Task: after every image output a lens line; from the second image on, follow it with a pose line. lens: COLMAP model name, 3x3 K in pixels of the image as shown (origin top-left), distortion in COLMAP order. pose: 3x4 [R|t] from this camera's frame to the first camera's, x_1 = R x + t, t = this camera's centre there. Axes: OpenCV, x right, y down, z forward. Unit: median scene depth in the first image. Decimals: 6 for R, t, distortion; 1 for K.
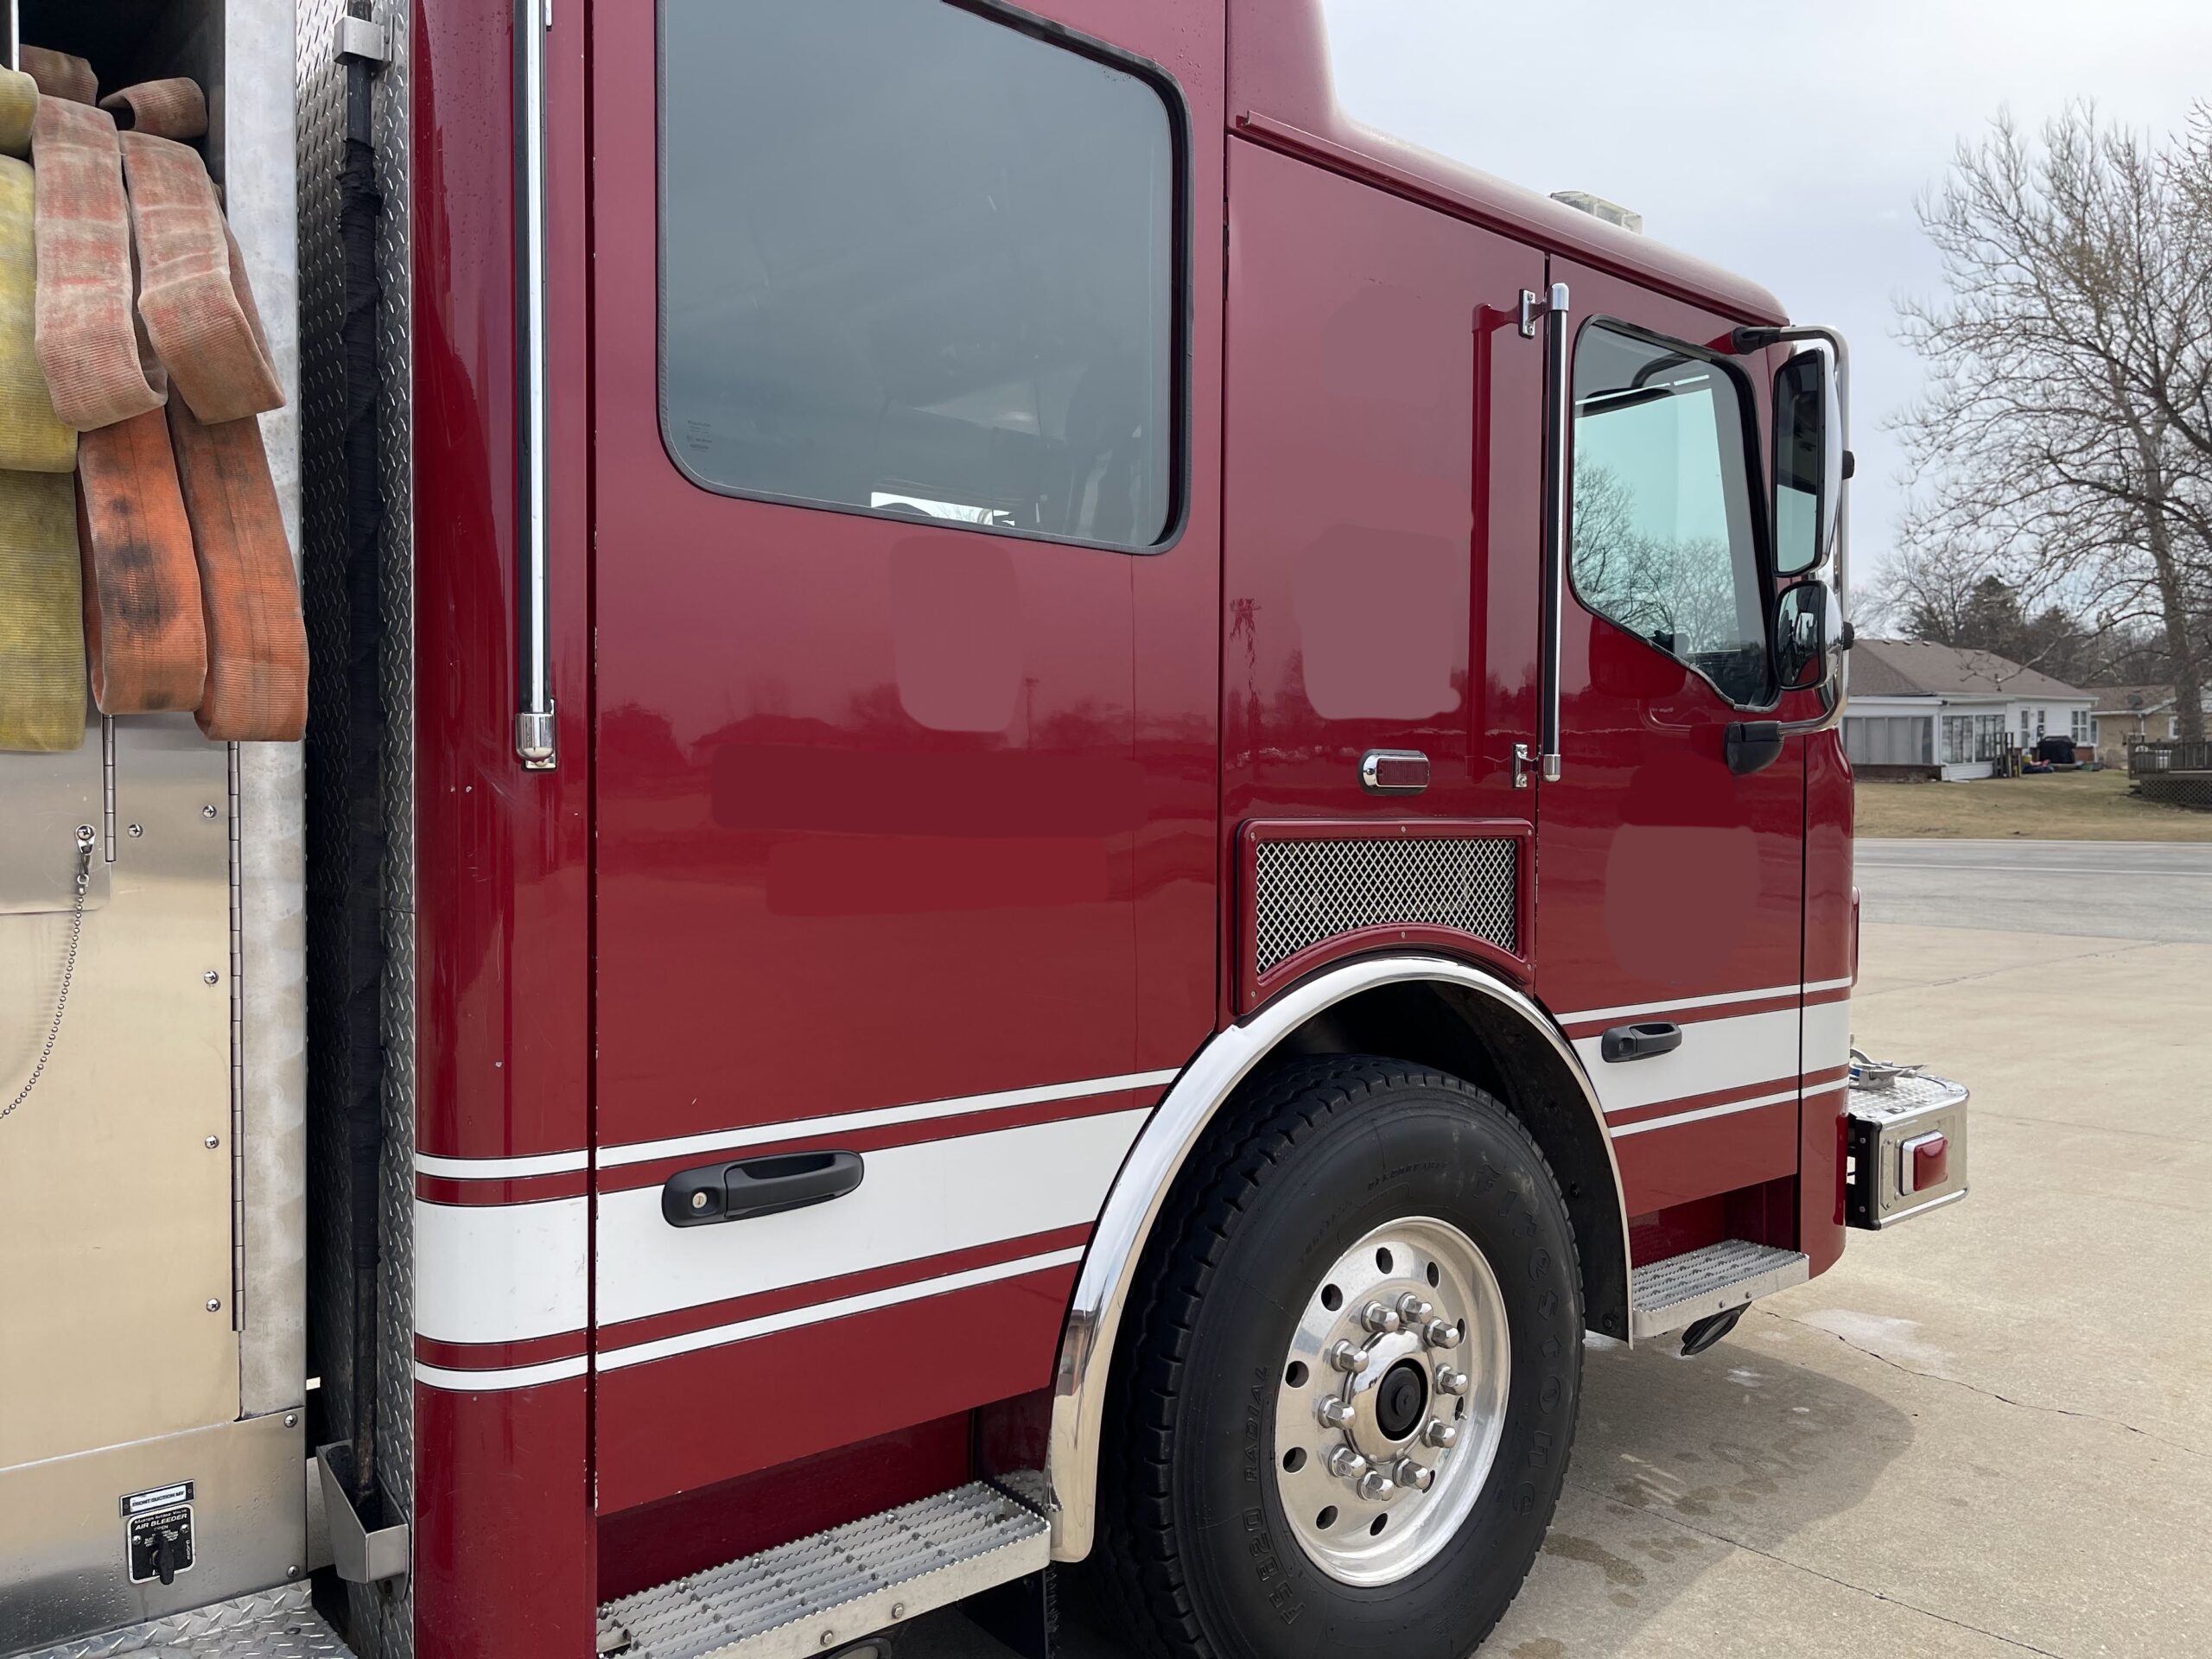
lens RADIAL K [[1694.8, 0, 1140.9], [0, 1694.8, 865.1], [0, 0, 1]] dist [0.048696, -0.060141]
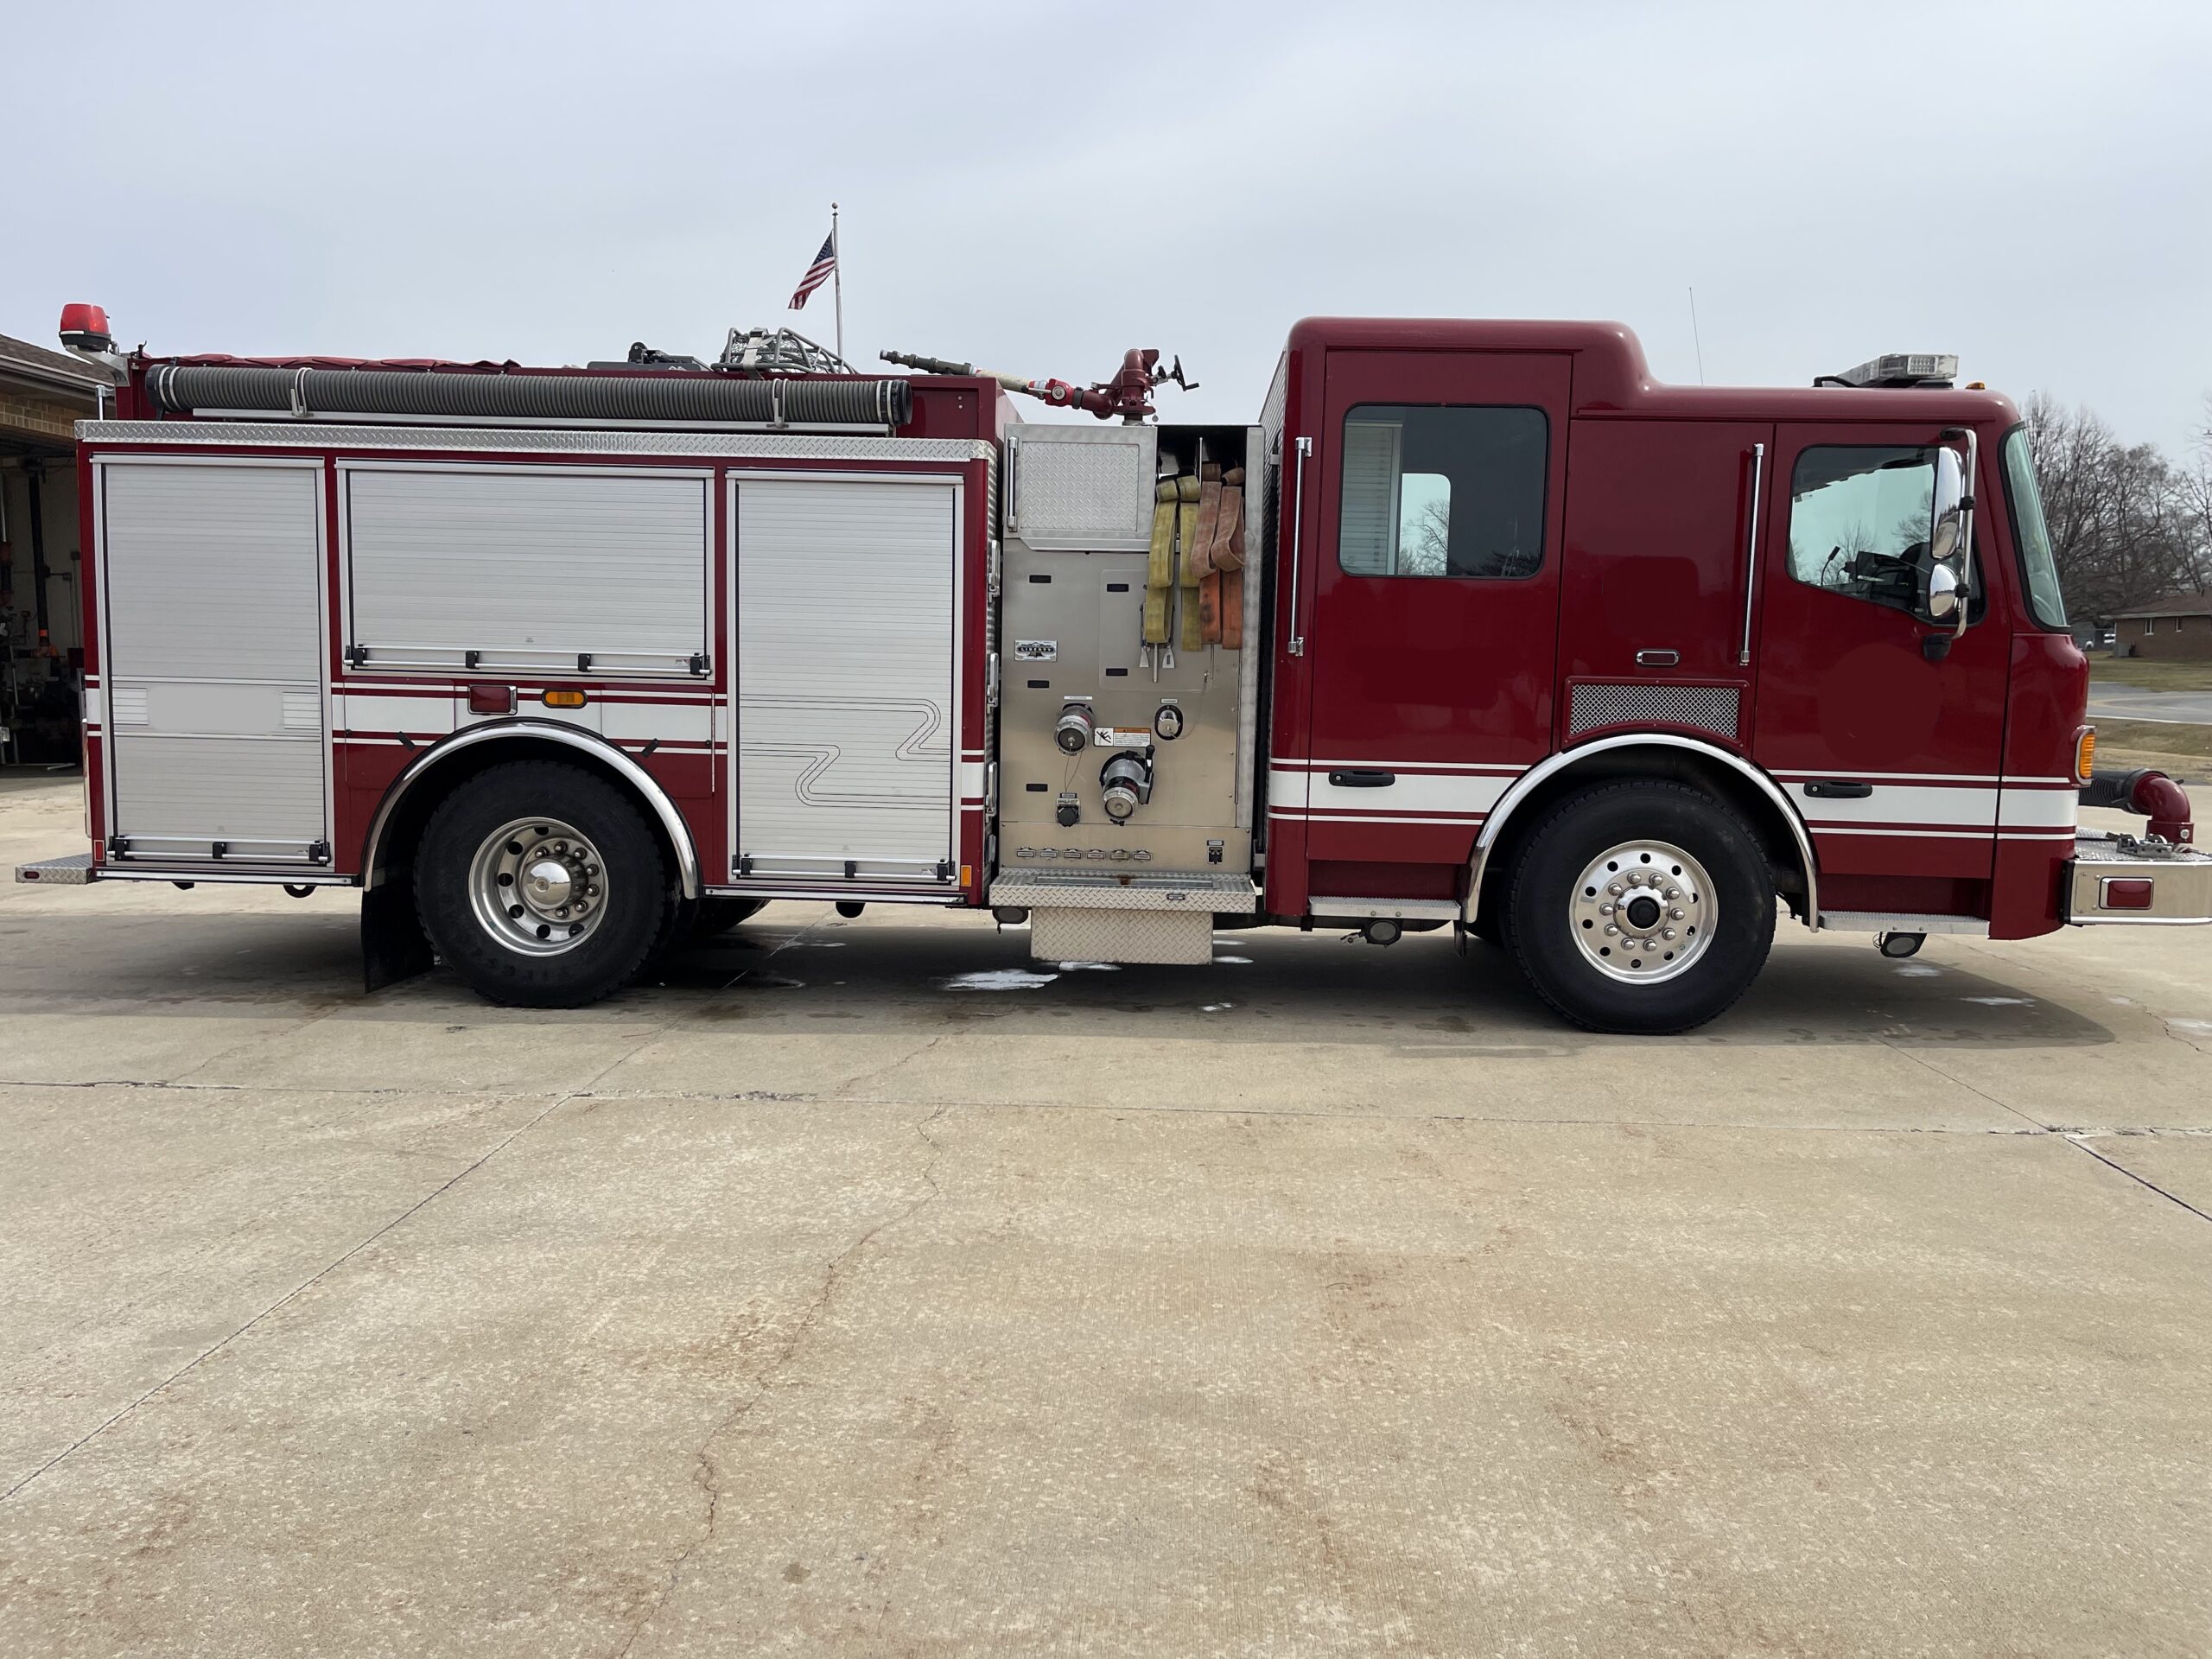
lens RADIAL K [[1694.8, 0, 1117.2], [0, 1694.8, 829.8], [0, 0, 1]] dist [0.048696, -0.060141]
pose [[0.715752, 0.088809, -0.692685, 1.291956], [-0.043621, 0.995630, 0.082576, 0.022300], [0.696991, -0.028888, 0.716497, -1.283905]]
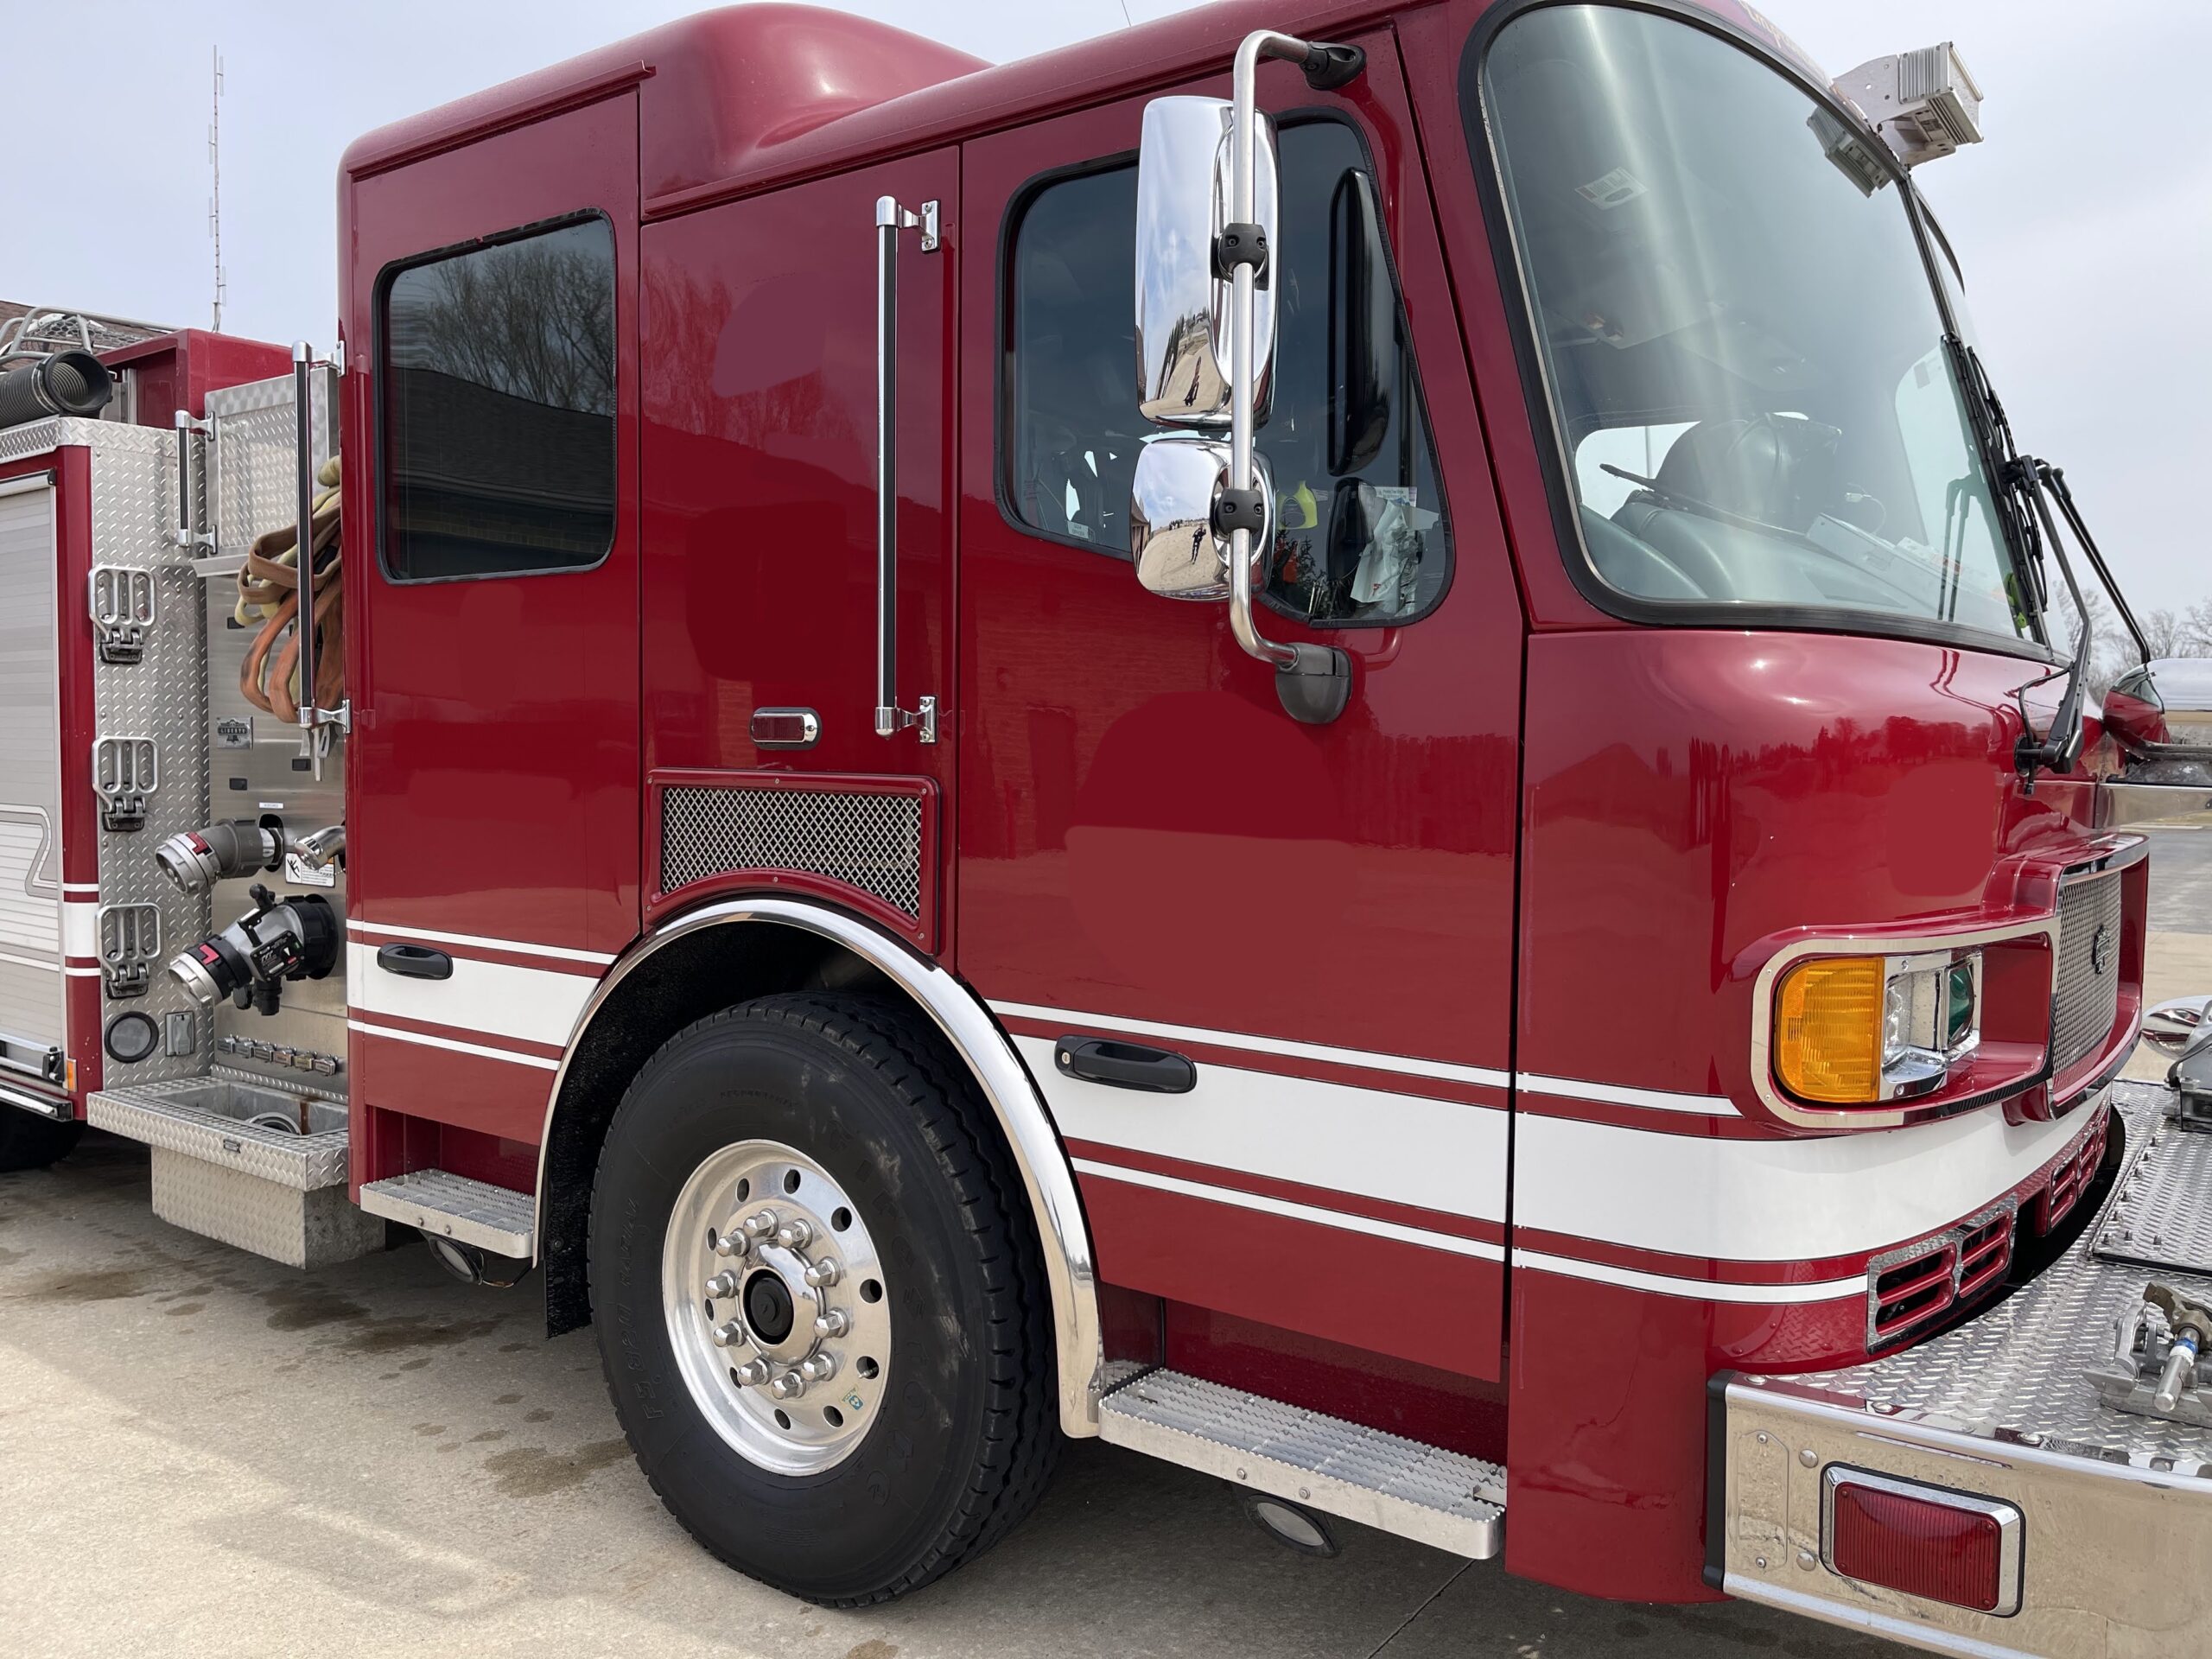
lens RADIAL K [[1694.8, 0, 1124.7], [0, 1694.8, 830.5], [0, 0, 1]] dist [0.048696, -0.060141]
pose [[0.206384, 0.054321, -0.976962, 1.224613], [-0.038915, 0.998124, 0.047276, -0.048072], [0.977697, 0.028261, 0.208111, 0.974342]]
